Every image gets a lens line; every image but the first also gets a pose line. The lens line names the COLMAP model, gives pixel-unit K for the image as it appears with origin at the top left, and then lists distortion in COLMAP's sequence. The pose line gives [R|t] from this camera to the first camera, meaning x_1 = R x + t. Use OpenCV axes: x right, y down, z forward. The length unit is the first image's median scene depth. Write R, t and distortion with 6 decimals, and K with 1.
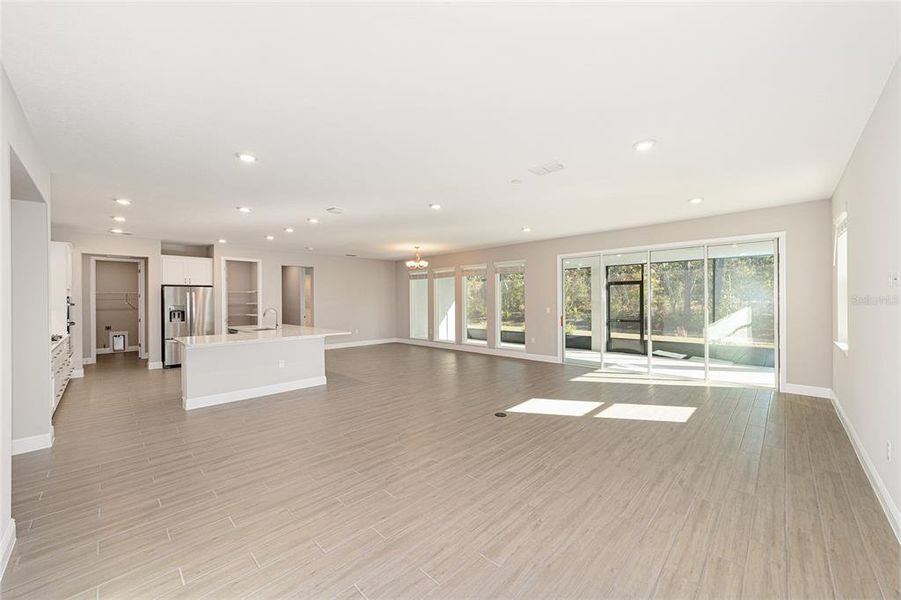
lens RADIAL K [[342.9, 0, 448.7], [0, 342.9, 301.1], [0, 0, 1]] dist [-0.012510, 0.006786]
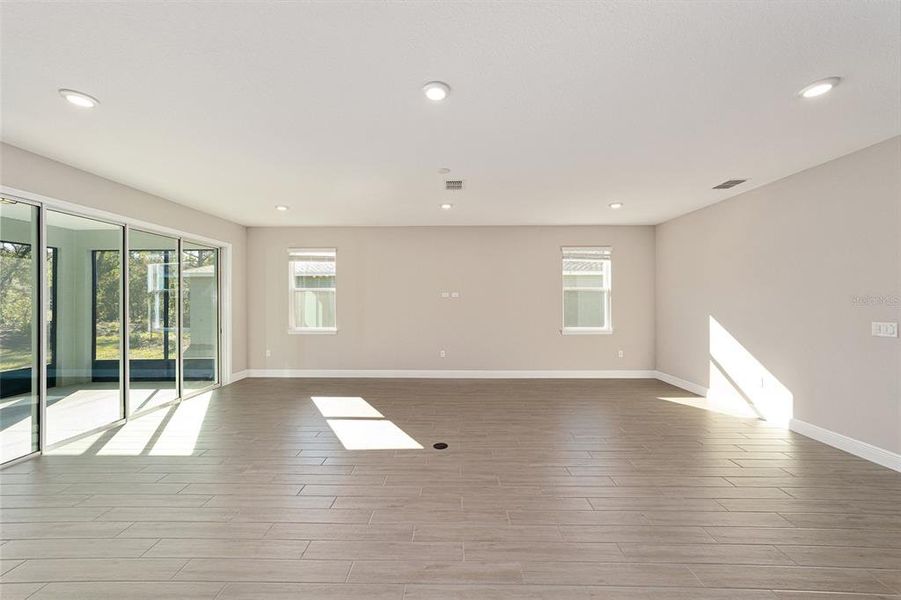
lens RADIAL K [[342.9, 0, 448.7], [0, 342.9, 301.1], [0, 0, 1]] dist [-0.012510, 0.006786]
pose [[-0.688346, 0.003749, 0.725373, -0.384433], [0.006552, 0.999978, 0.001049, -0.004072], [-0.725353, 0.005475, -0.688356, 1.343212]]
